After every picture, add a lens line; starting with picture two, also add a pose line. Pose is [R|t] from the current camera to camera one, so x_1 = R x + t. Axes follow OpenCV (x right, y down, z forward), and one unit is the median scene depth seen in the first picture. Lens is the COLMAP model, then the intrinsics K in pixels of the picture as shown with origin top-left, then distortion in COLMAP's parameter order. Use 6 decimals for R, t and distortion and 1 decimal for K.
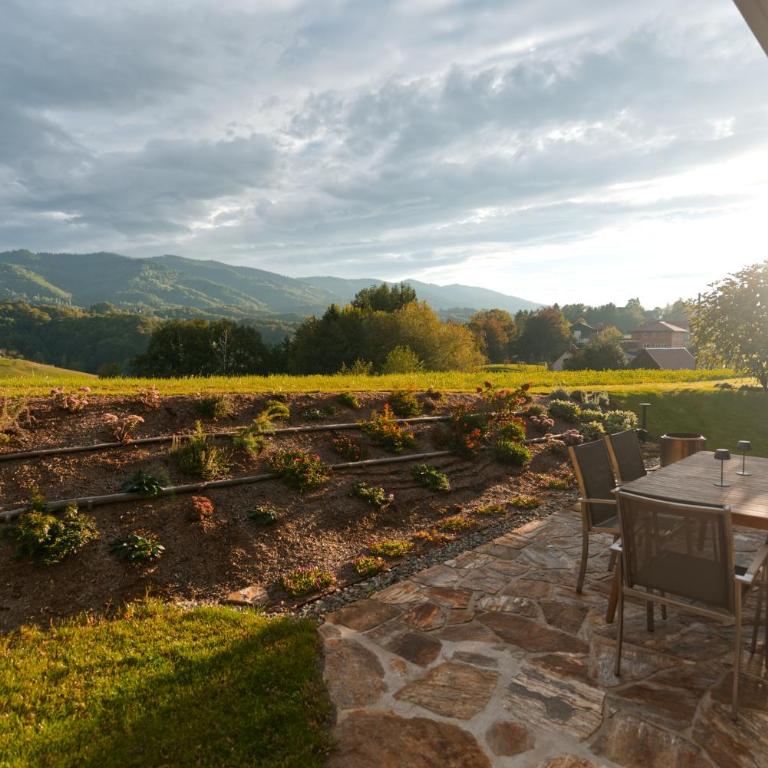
lens RADIAL K [[642.3, 0, 384.0], [0, 642.3, 384.0], [0, 0, 1]] dist [0.002926, -0.001105]
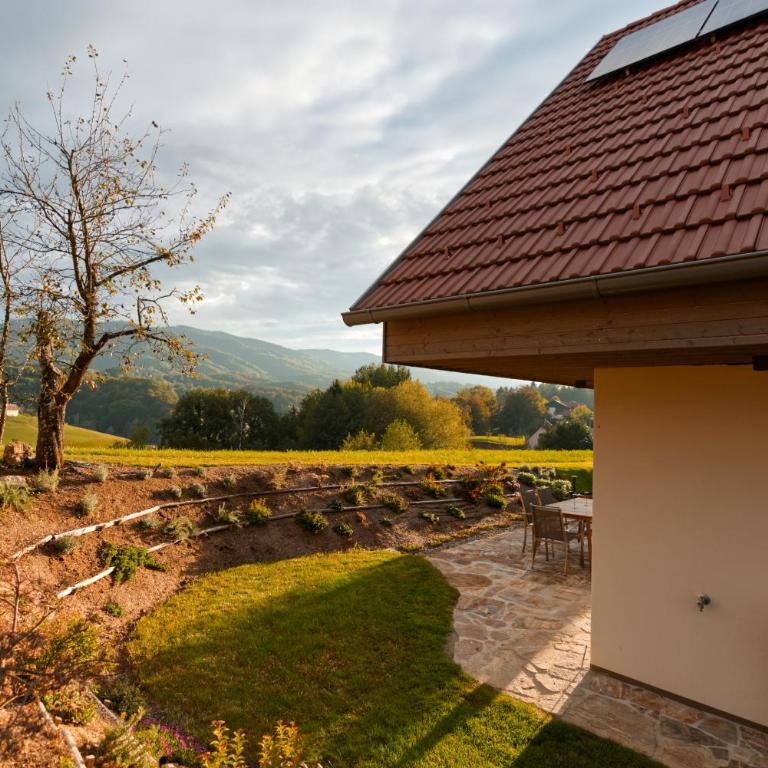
lens RADIAL K [[642.3, 0, 384.0], [0, 642.3, 384.0], [0, 0, 1]] dist [0.002926, -0.001105]
pose [[0.999082, 0.032856, 0.027473, -0.124965], [-0.029962, 0.994554, -0.099819, -0.022543], [-0.030603, 0.098904, 0.994626, -0.584702]]
